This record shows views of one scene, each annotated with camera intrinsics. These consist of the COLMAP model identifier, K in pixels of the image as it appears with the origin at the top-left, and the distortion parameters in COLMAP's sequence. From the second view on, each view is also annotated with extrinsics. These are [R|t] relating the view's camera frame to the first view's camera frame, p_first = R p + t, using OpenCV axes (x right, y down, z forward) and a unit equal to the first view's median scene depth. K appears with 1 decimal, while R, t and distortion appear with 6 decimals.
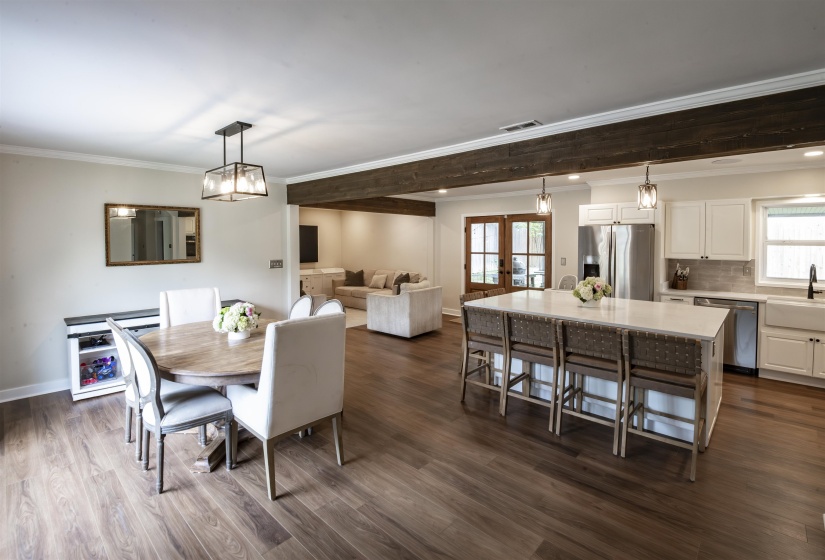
lens RADIAL K [[395.1, 0, 417.8], [0, 395.1, 253.0], [0, 0, 1]] dist [0.001877, -0.007217]
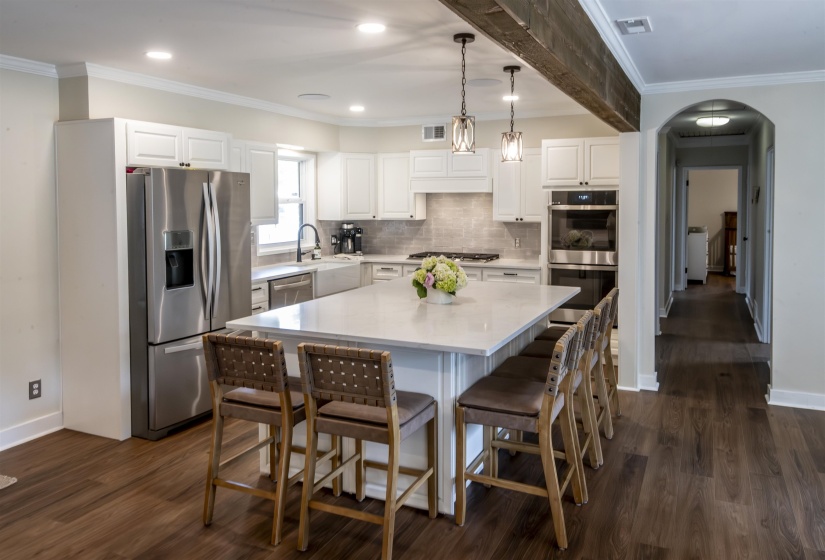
lens RADIAL K [[596.8, 0, 436.1], [0, 596.8, 216.2], [0, 0, 1]] dist [0.028934, -0.021260]
pose [[-0.329093, -0.027637, 0.943893, -0.634206], [0.032689, 0.998639, 0.040637, -0.058232], [-0.943731, 0.044228, -0.327742, 1.791949]]
